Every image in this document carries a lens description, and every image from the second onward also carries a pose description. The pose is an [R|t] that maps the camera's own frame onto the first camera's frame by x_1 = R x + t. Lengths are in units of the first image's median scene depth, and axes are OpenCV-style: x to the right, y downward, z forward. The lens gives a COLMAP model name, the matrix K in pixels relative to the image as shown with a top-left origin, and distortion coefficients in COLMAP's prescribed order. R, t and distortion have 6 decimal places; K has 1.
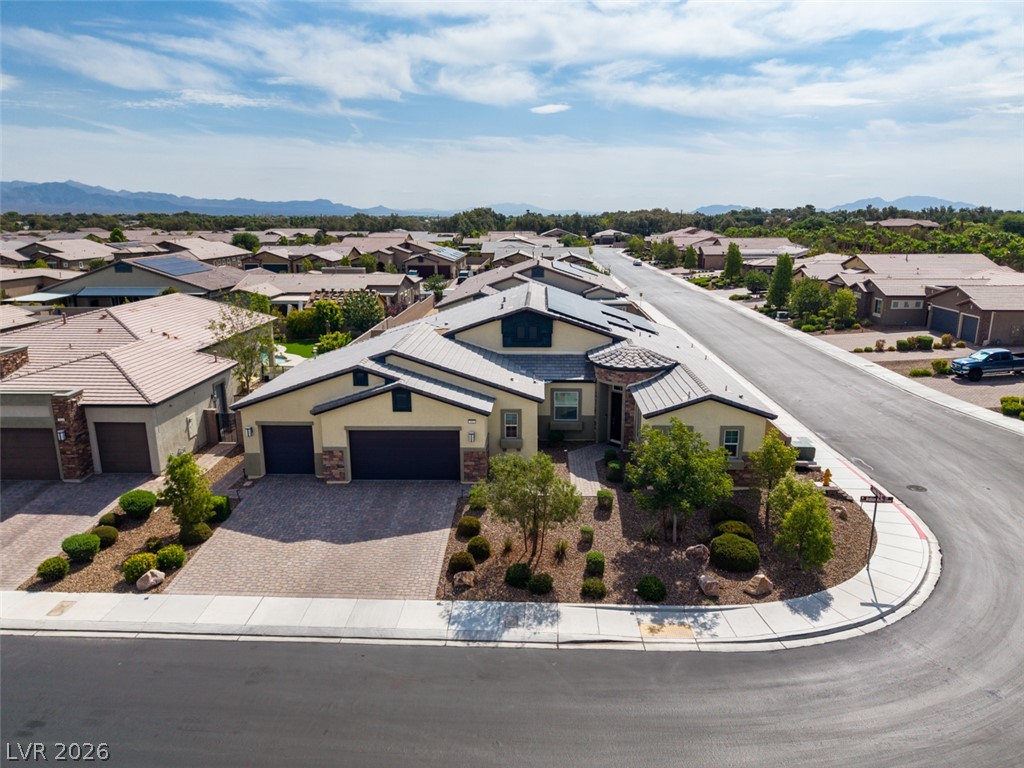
lens RADIAL K [[685.3, 0, 512.0], [0, 685.3, 384.0], [0, 0, 1]] dist [0.031745, -0.031876]
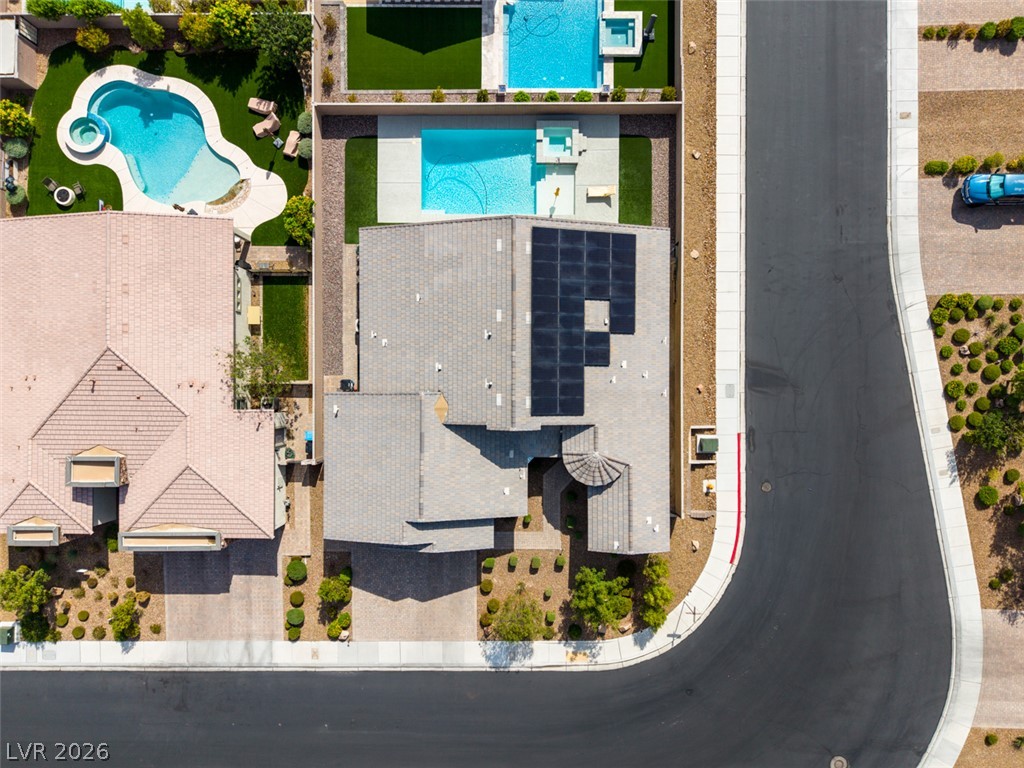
lens RADIAL K [[715.1, 0, 512.0], [0, 715.1, 384.0], [0, 0, 1]] dist [0.027325, -0.035687]
pose [[0.999133, -0.041514, -0.003057, 0.031322], [0.013136, 0.244737, 0.969500, -1.620651], [-0.039499, -0.968700, 0.245070, 0.931812]]
